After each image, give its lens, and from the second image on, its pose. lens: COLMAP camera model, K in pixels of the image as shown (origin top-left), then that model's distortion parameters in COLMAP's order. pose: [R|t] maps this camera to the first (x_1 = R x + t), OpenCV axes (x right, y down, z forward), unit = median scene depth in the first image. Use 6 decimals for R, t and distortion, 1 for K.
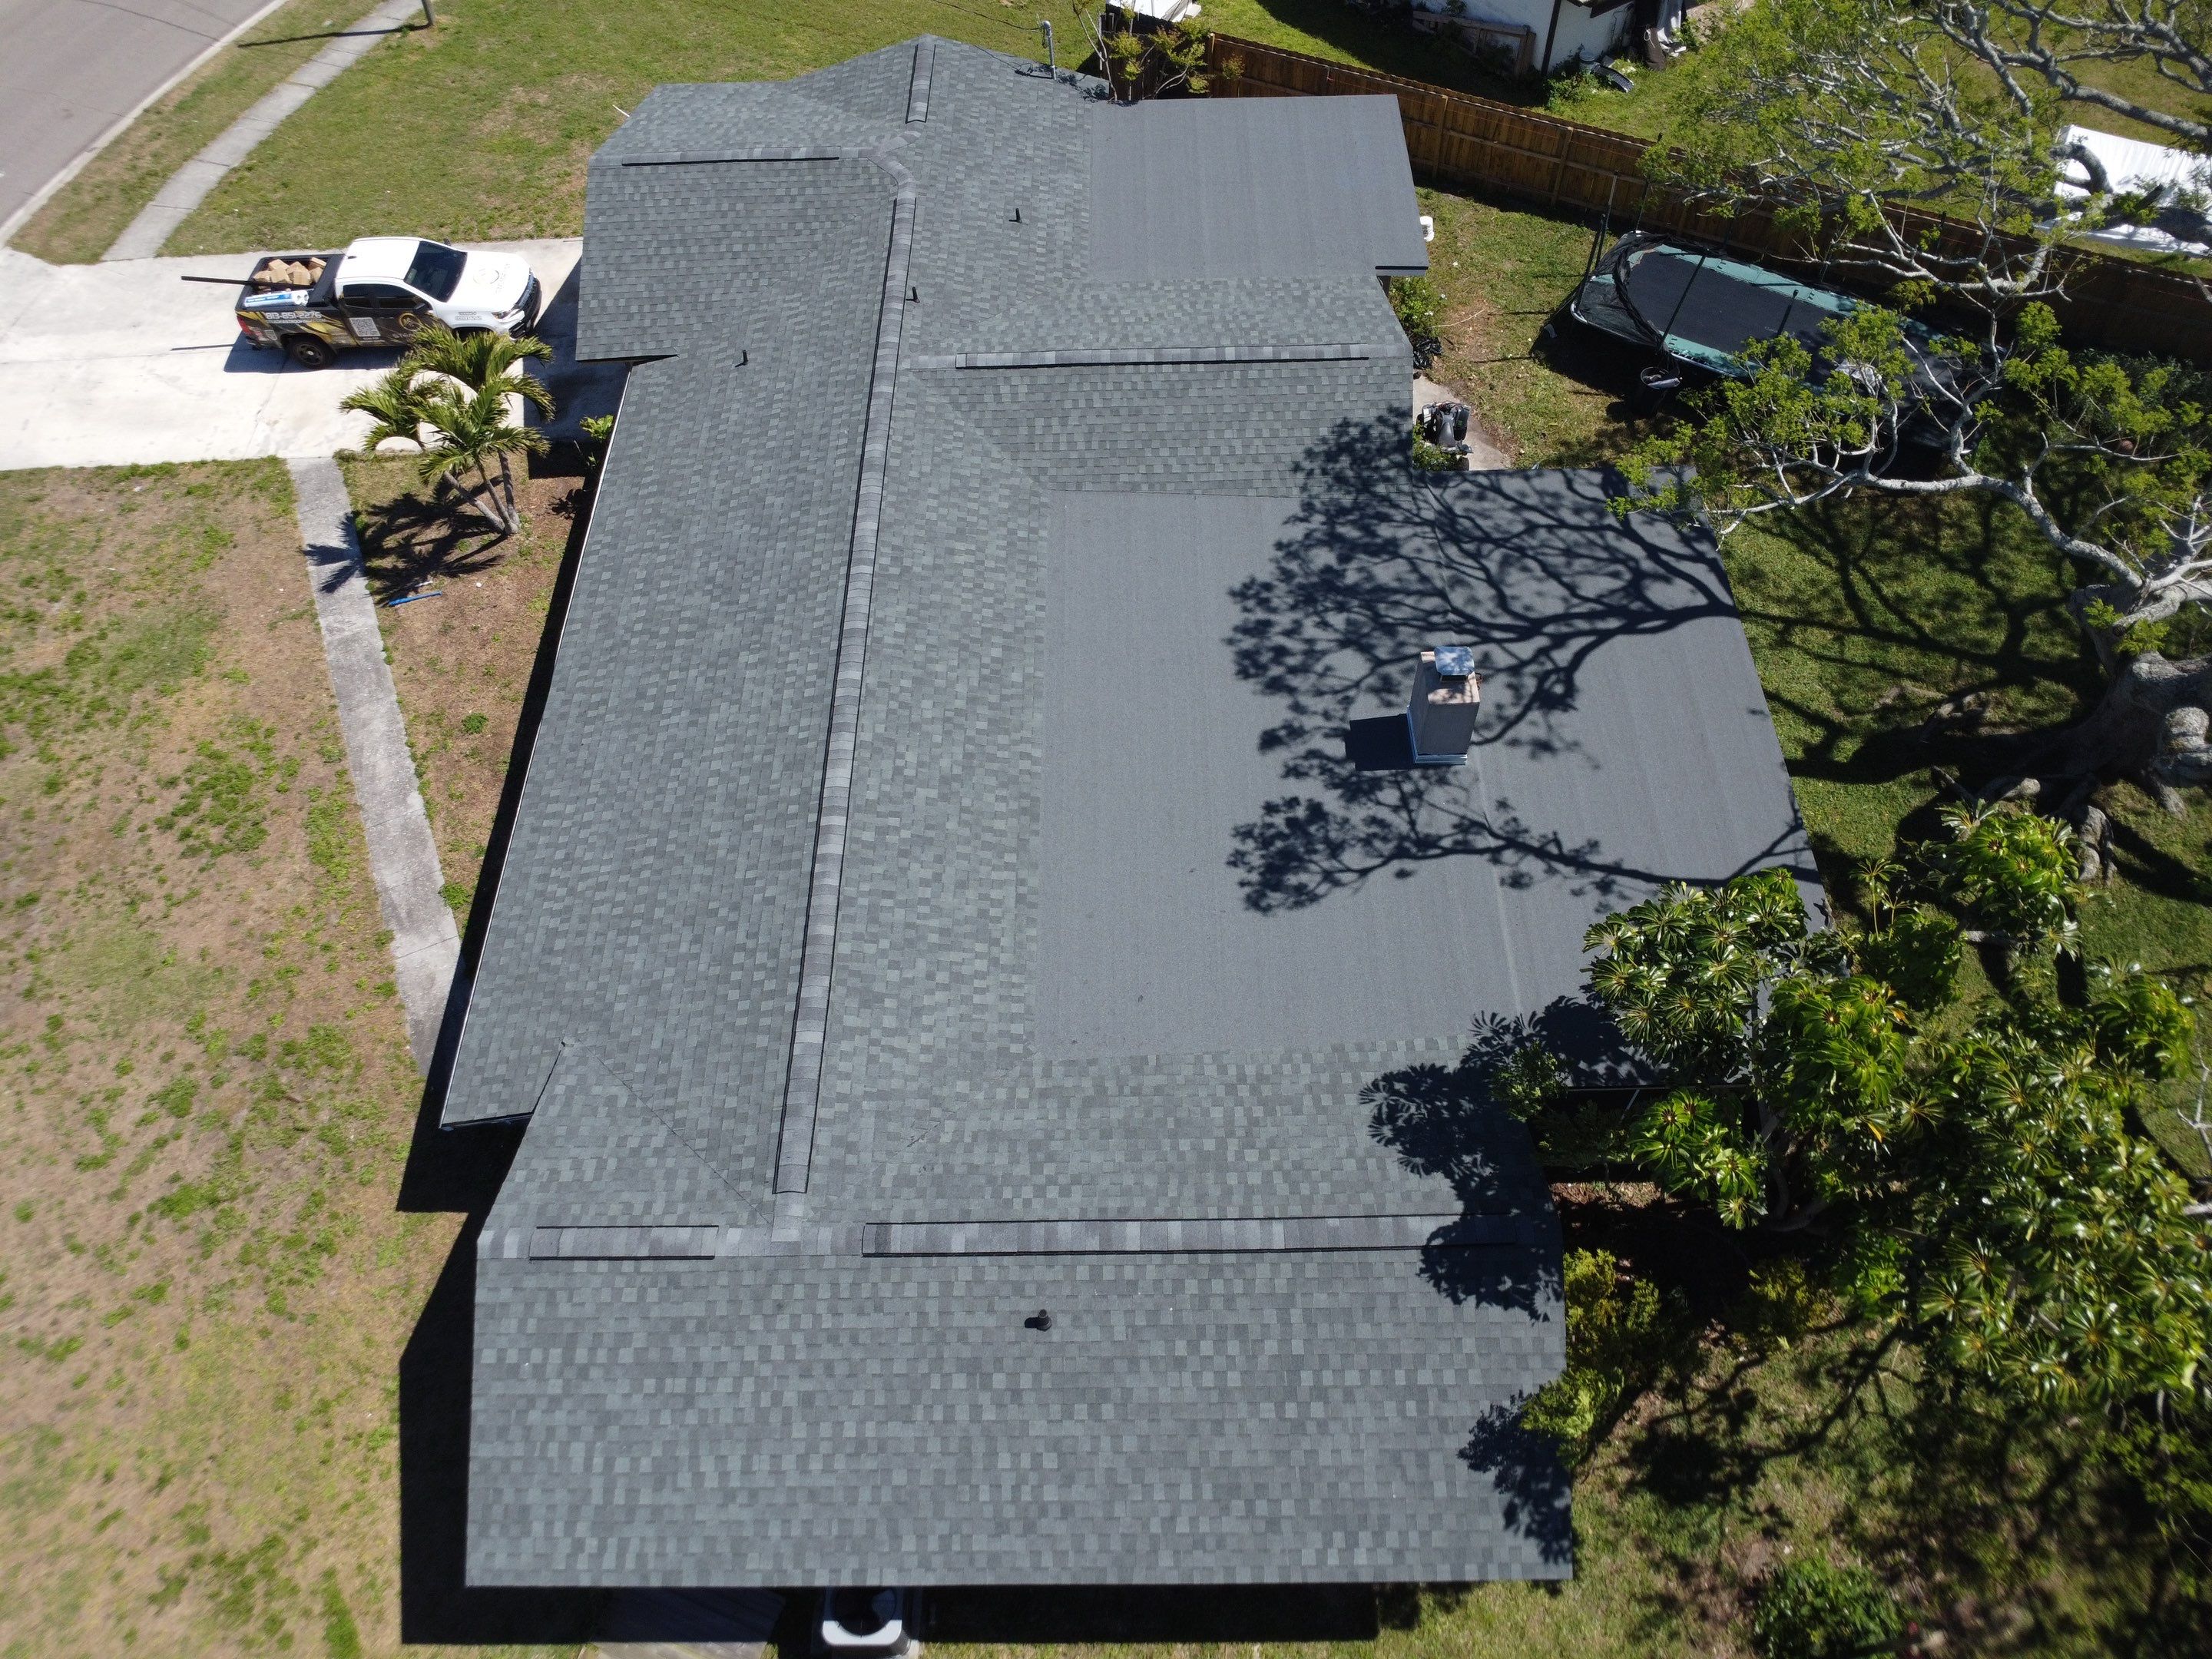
lens RADIAL K [[1607.3, 0, 1095.3], [0, 1607.3, 819.1], [0, 0, 1]] dist [-0.026212, -0.008221]
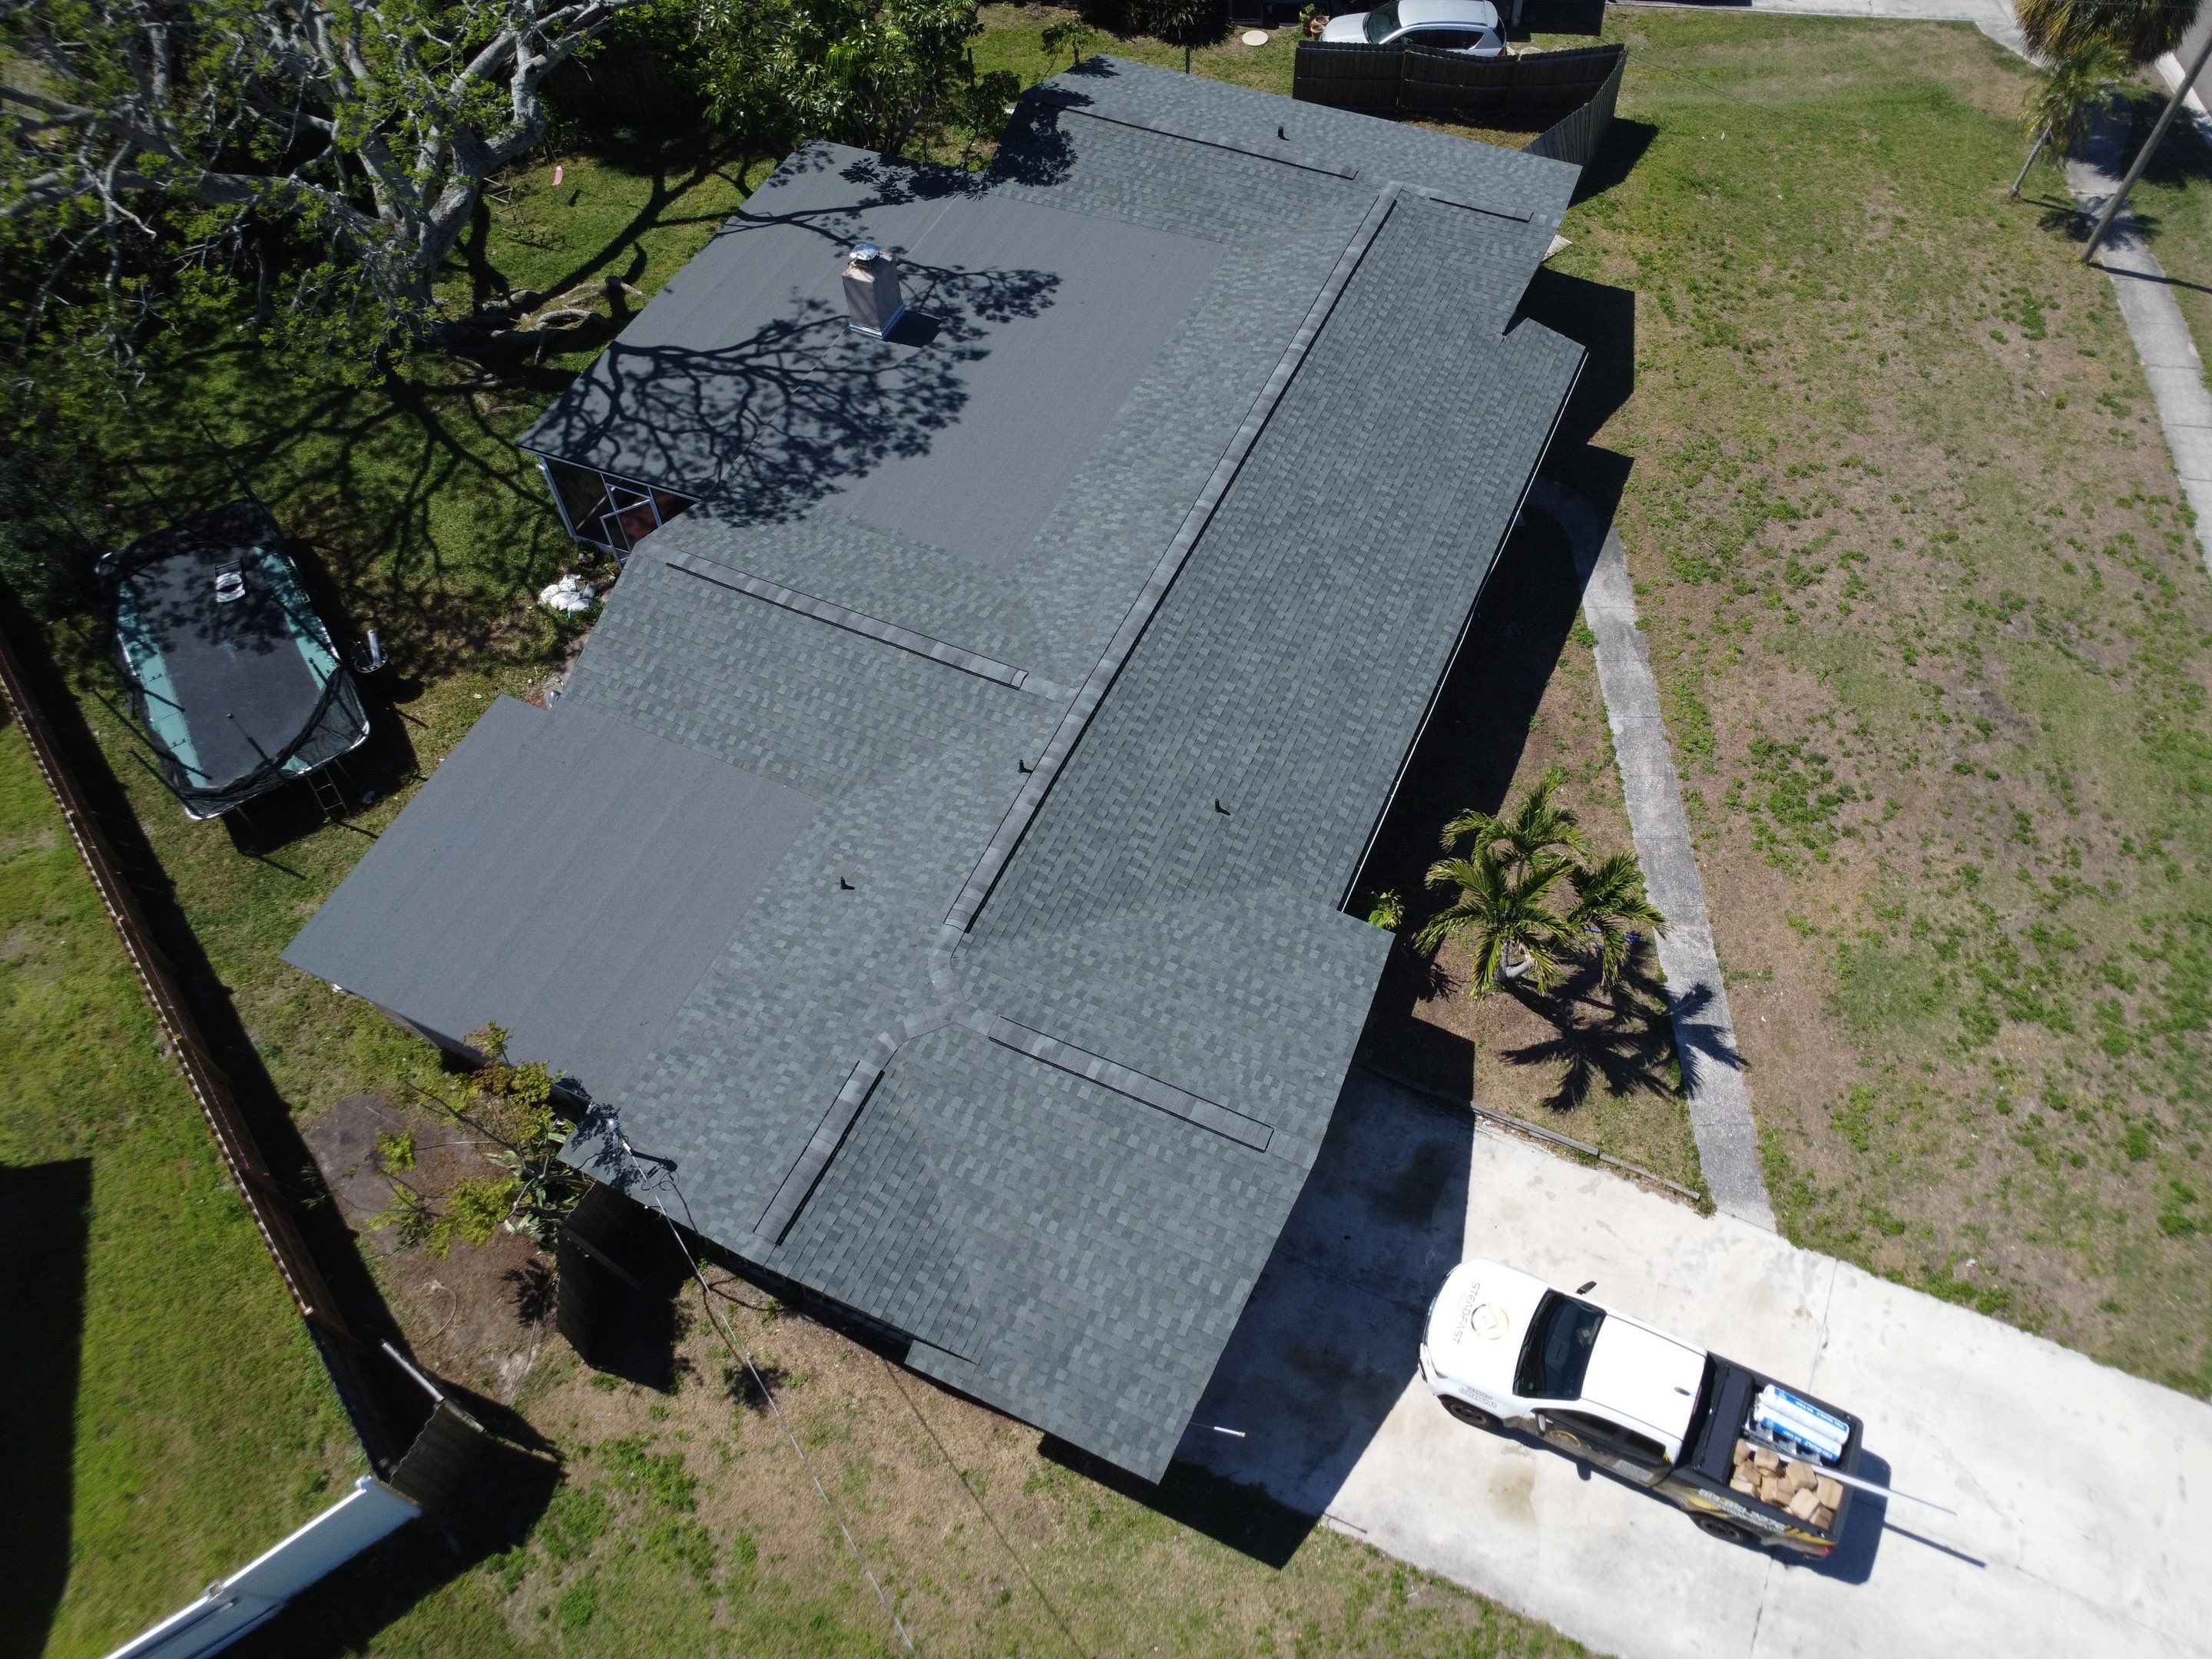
lens RADIAL K [[1607.3, 0, 1108.6], [0, 1607.3, 823.6], [0, 0, 1]] dist [-0.026212, -0.008221]
pose [[-0.907127, -0.316708, 0.277158, -0.482921], [0.371239, -0.291940, 0.881449, -1.288023], [-0.198249, 0.902478, 0.382401, 0.777396]]
